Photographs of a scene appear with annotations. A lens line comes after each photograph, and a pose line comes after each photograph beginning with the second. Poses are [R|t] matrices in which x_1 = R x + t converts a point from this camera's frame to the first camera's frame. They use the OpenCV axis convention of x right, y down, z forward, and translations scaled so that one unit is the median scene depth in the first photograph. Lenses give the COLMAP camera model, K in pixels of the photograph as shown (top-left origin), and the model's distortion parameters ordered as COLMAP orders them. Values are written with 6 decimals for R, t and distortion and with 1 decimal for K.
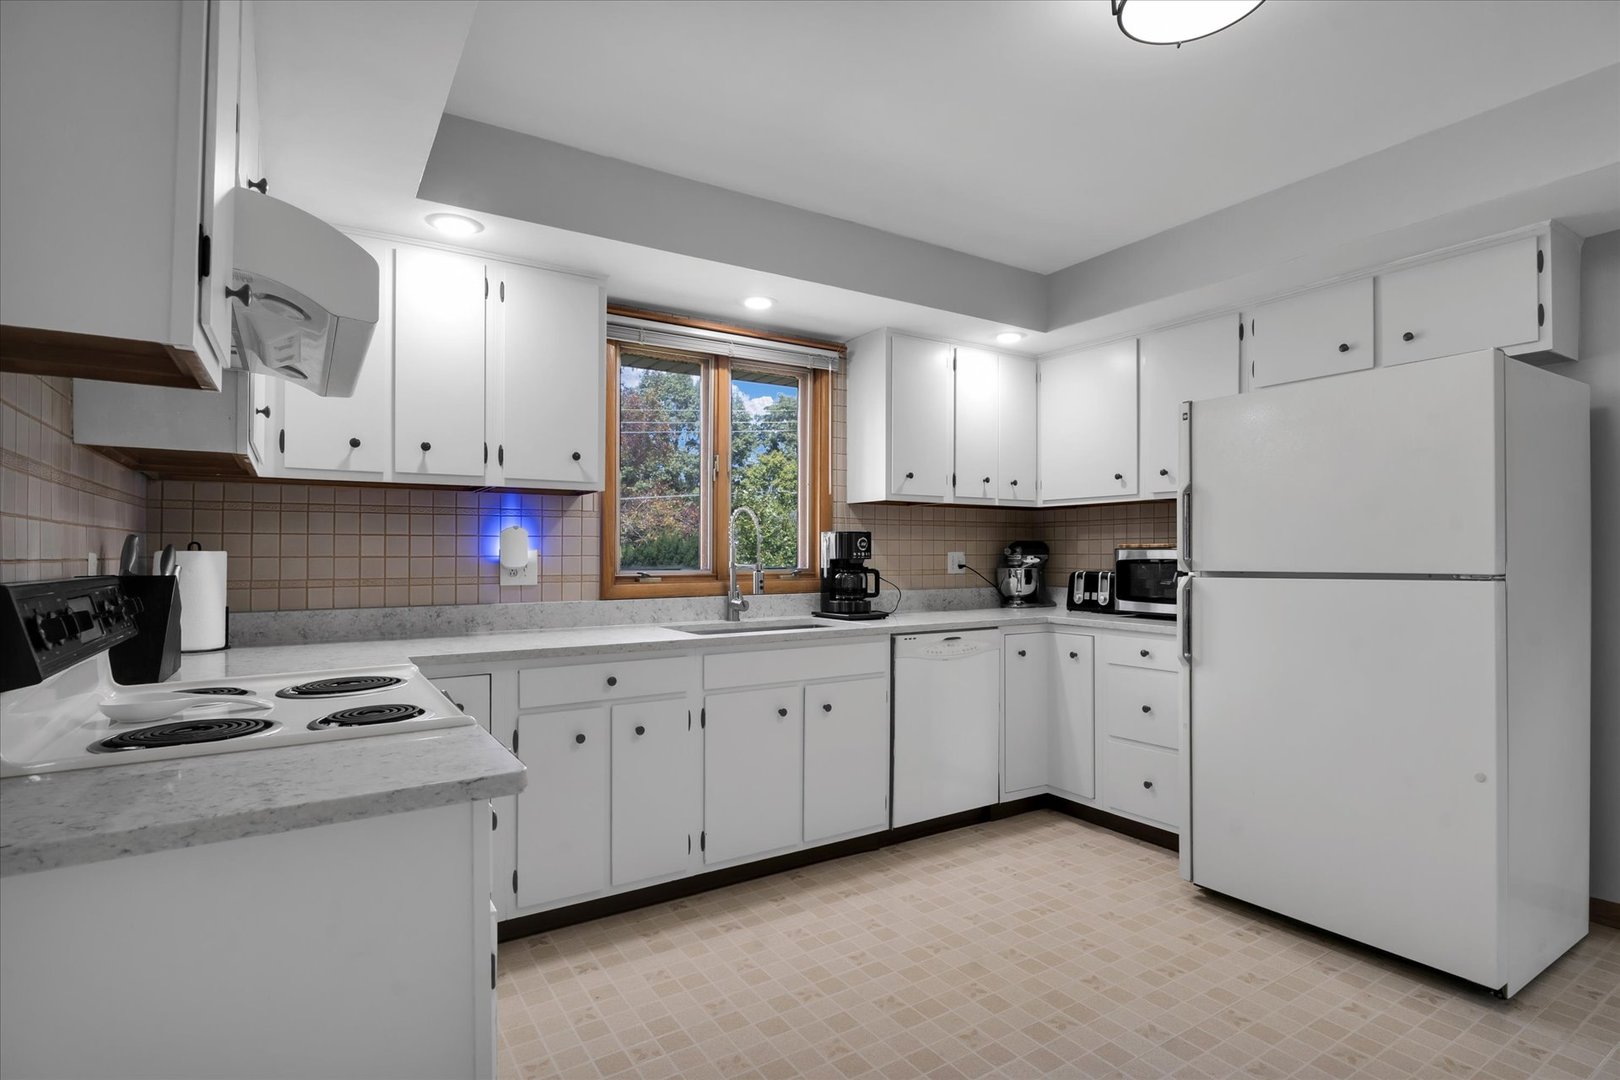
lens RADIAL K [[799.9, 0, 809.3], [0, 799.9, 545.9], [0, 0, 1]] dist [-0.000019, 0.000293]
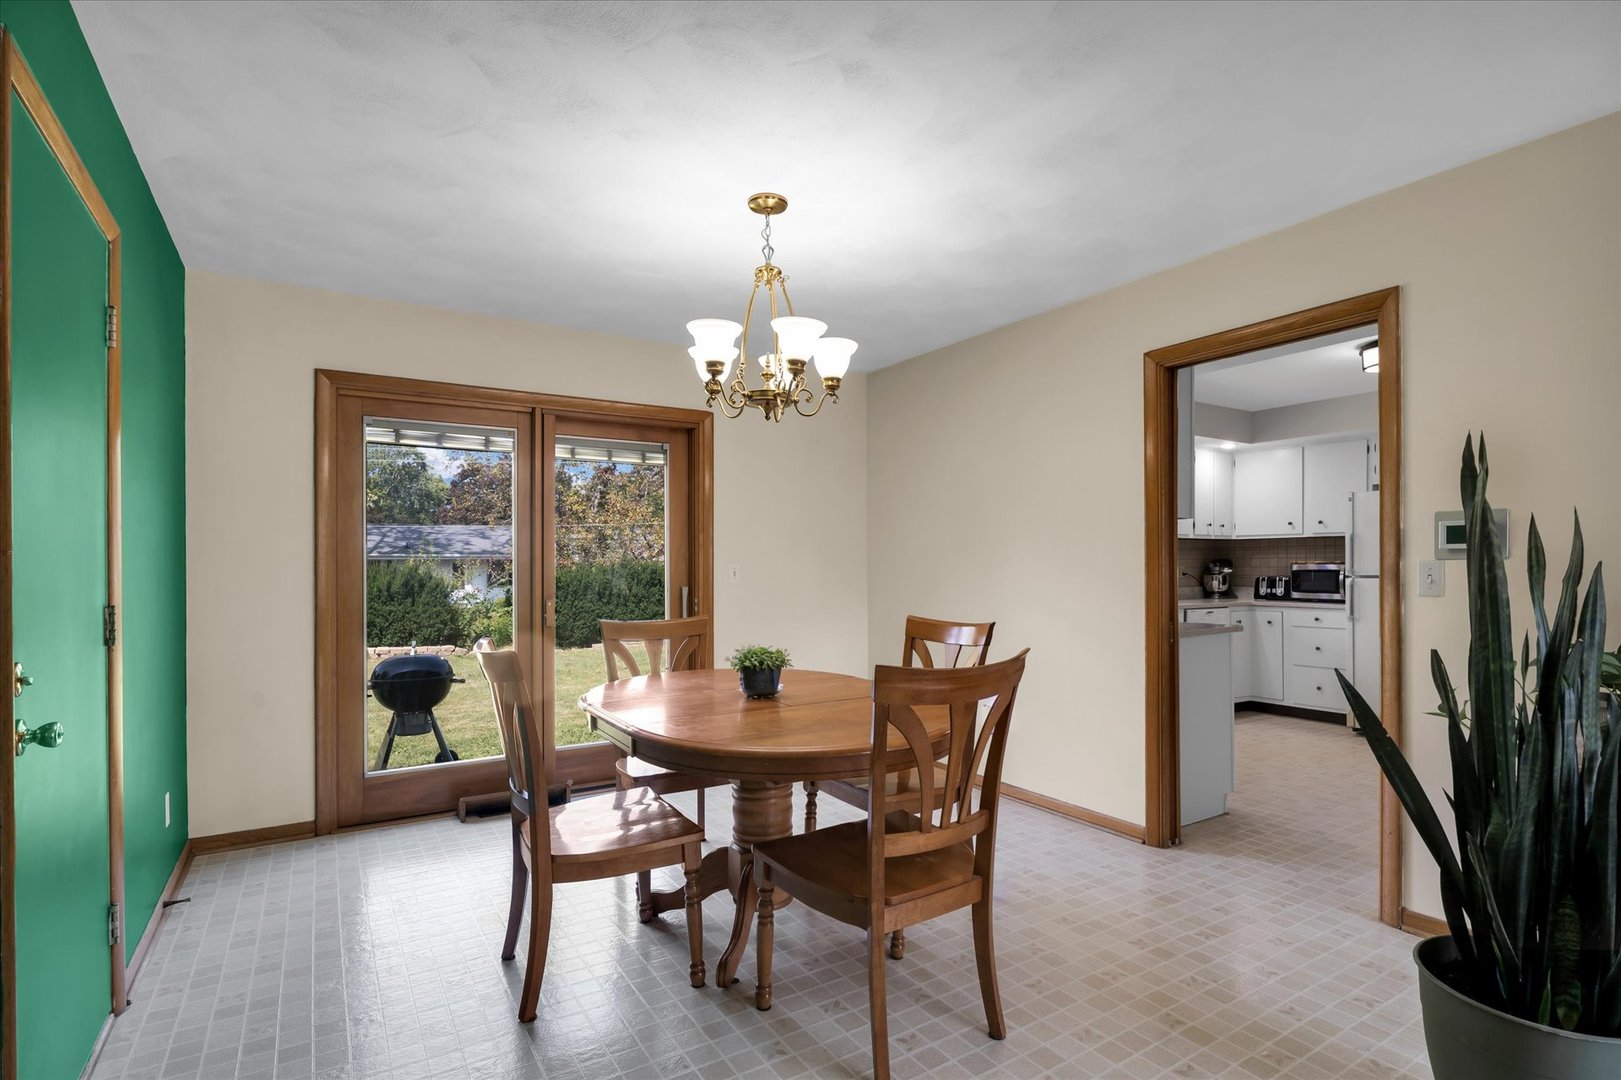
lens RADIAL K [[782.9, 0, 806.6], [0, 782.9, 563.7], [0, 0, 1]] dist [-0.002950, -0.000455]
pose [[0.999901, -0.001630, -0.013965, -0.697464], [0.001711, 0.999982, 0.005836, -0.009177], [0.013955, -0.005860, 0.999885, -0.792346]]
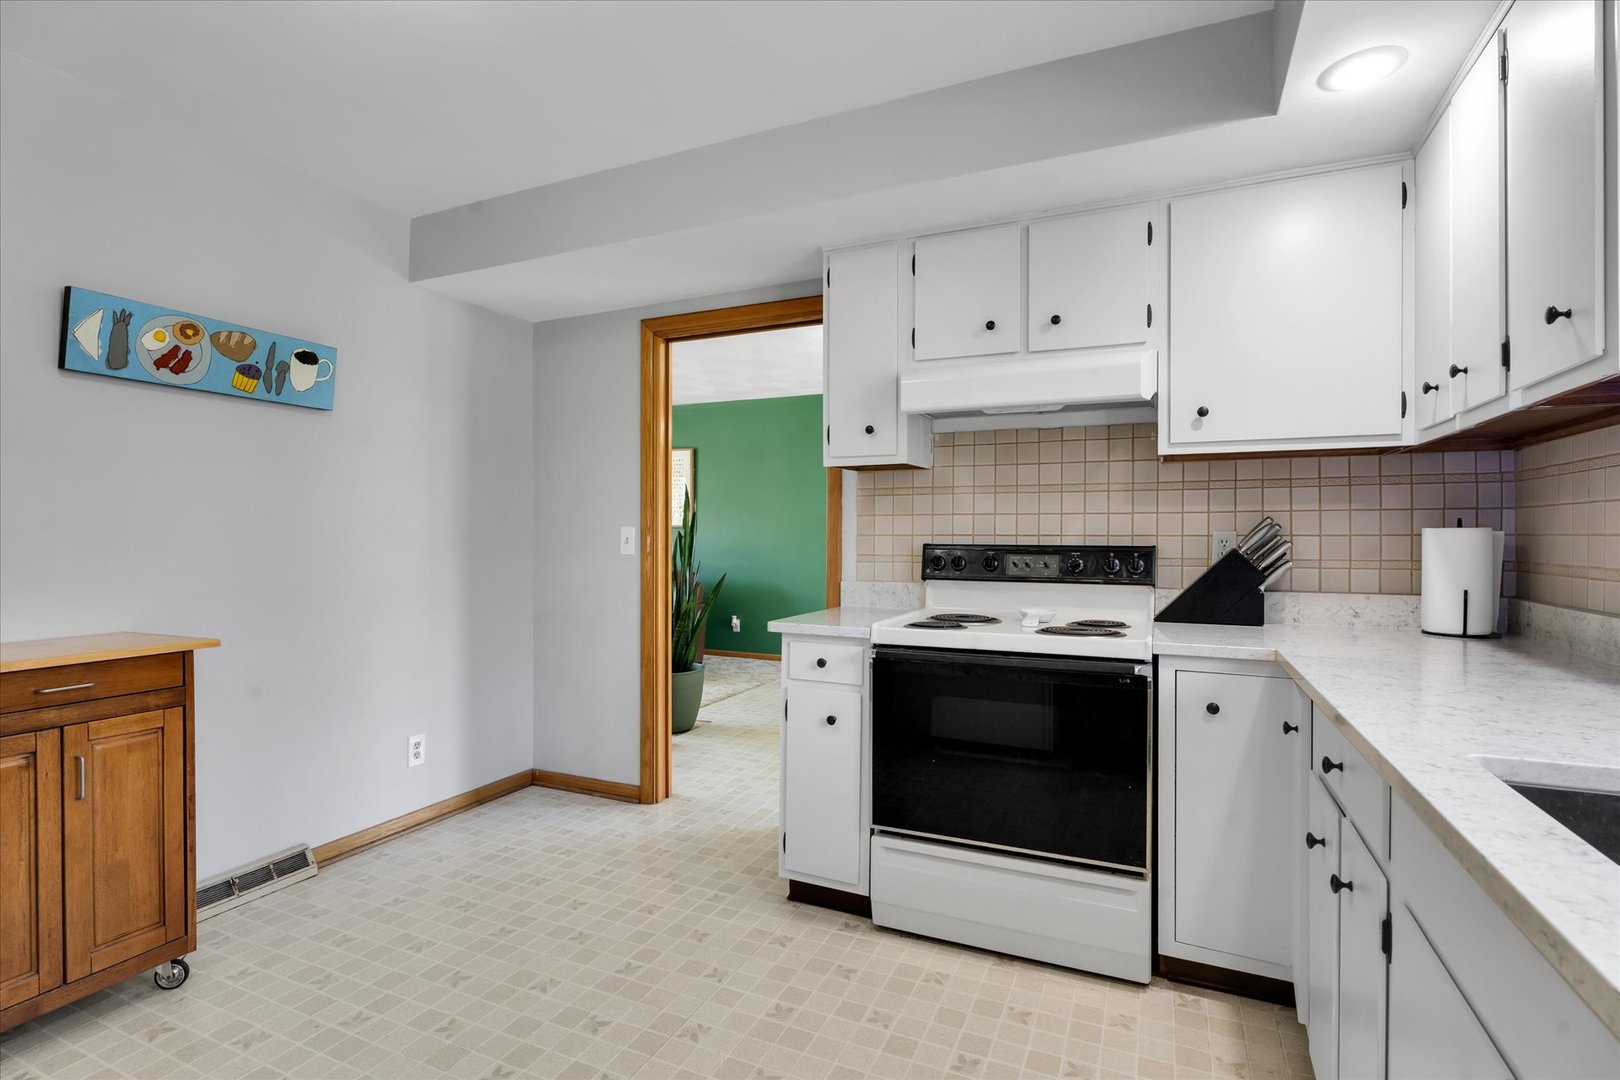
lens RADIAL K [[784.0, 0, 805.2], [0, 784.0, 540.0], [0, 0, 1]] dist [-0.003593, -0.001330]
pose [[-0.842932, 0.004592, -0.538000, 0.239129], [0.005738, 0.999983, -0.000455, 0.011018], [0.537989, -0.003471, -0.842944, 0.907749]]
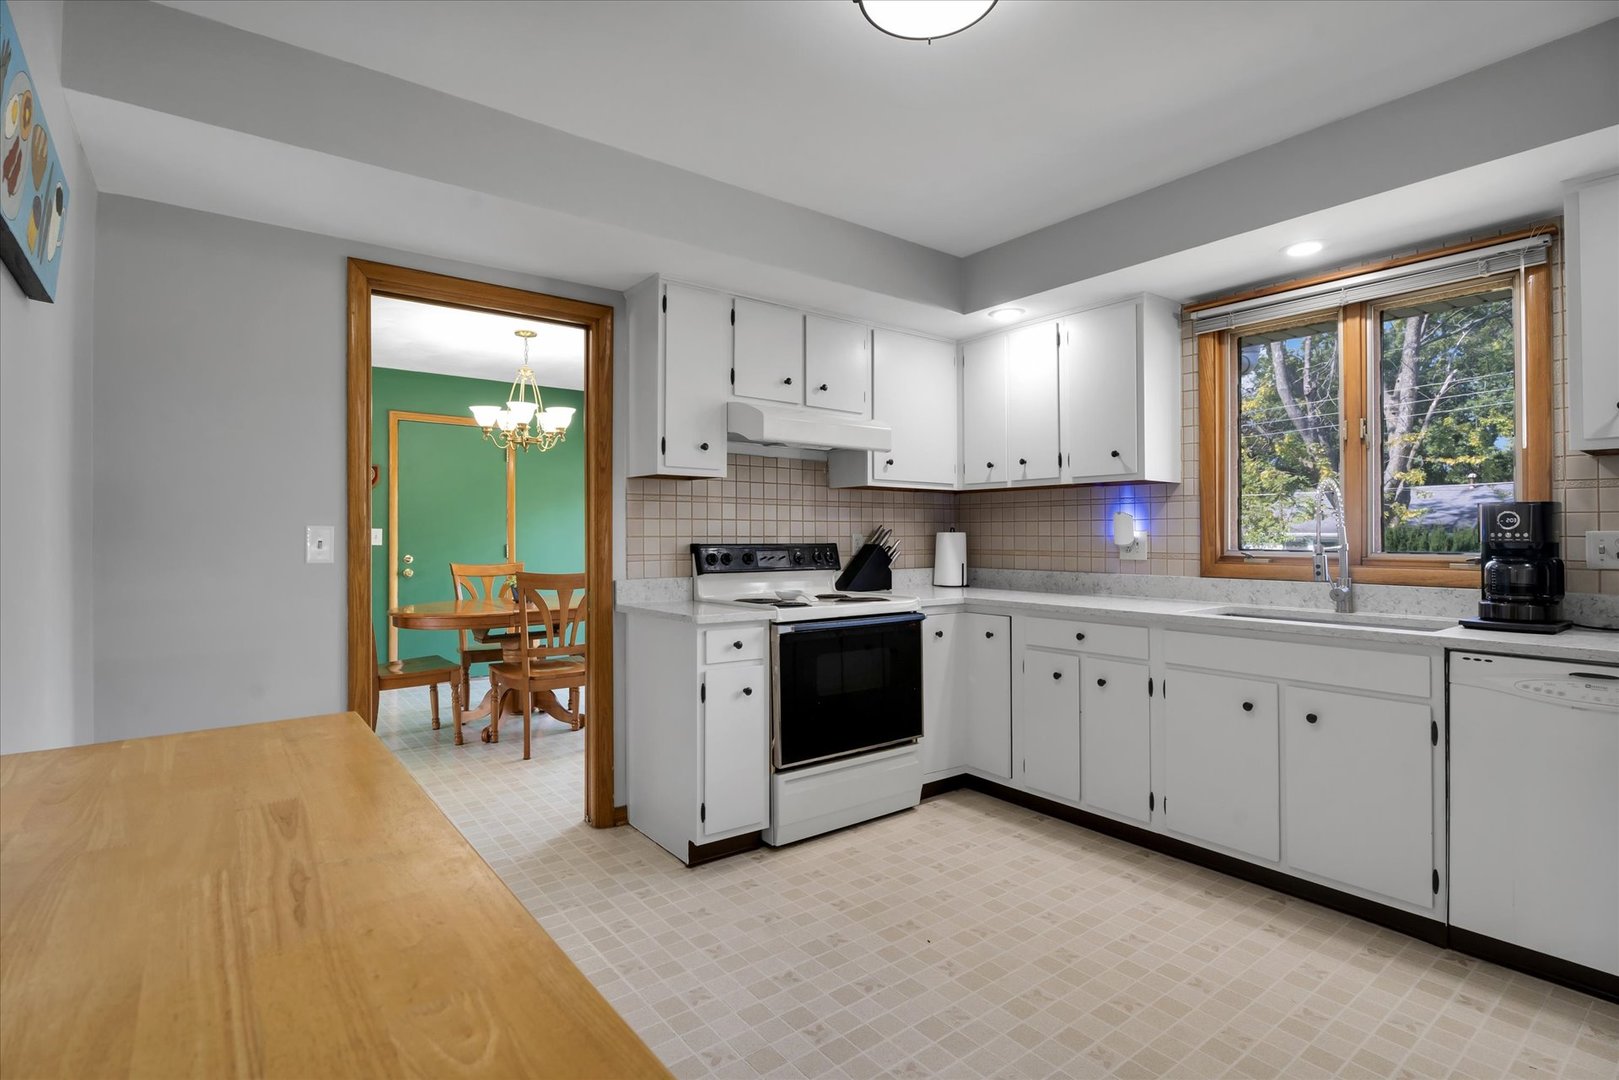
lens RADIAL K [[789.1, 0, 813.4], [0, 789.1, 526.8], [0, 0, 1]] dist [0.002015, -0.004154]
pose [[0.086388, -0.008366, -0.996226, 0.676915], [0.008712, 0.999933, -0.007641, 0.003215], [0.996224, -0.008019, 0.086455, 0.347879]]
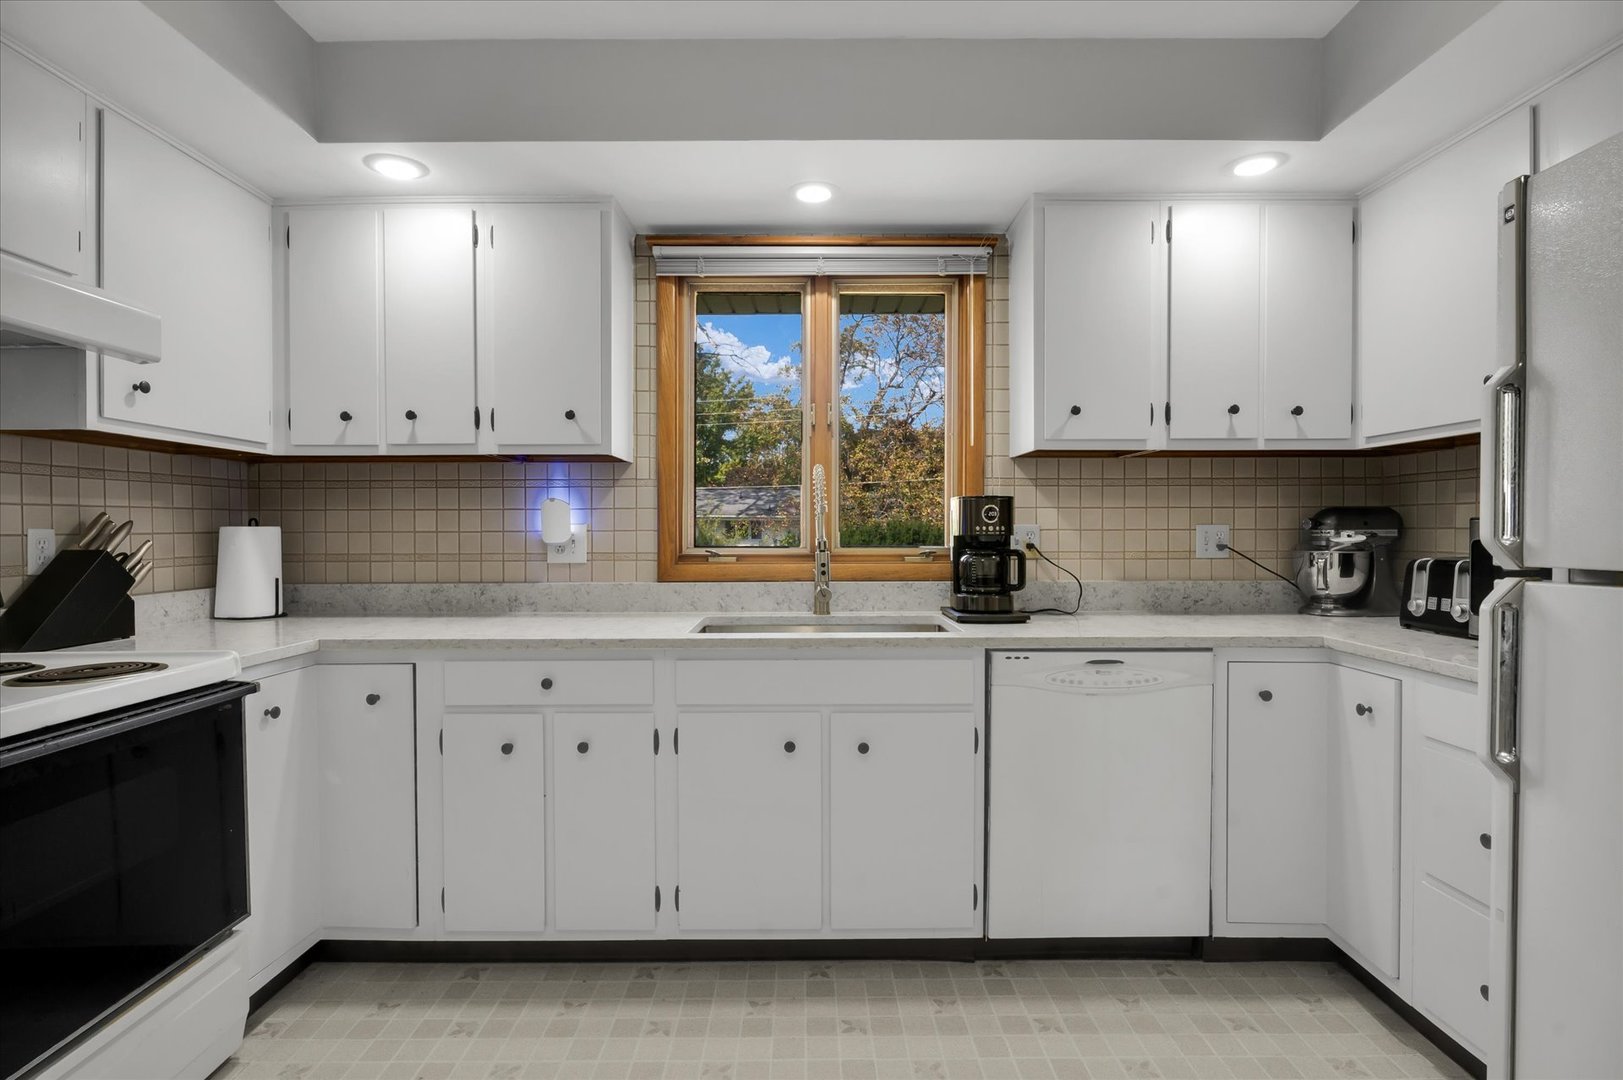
lens RADIAL K [[783.9, 0, 813.9], [0, 783.9, 535.3], [0, 0, 1]] dist [-0.002771, -0.000378]
pose [[0.843627, 0.003585, -0.536918, 0.299691], [0.006718, 0.999829, 0.017233, 0.003398], [0.536888, -0.018145, 0.843458, 0.338980]]
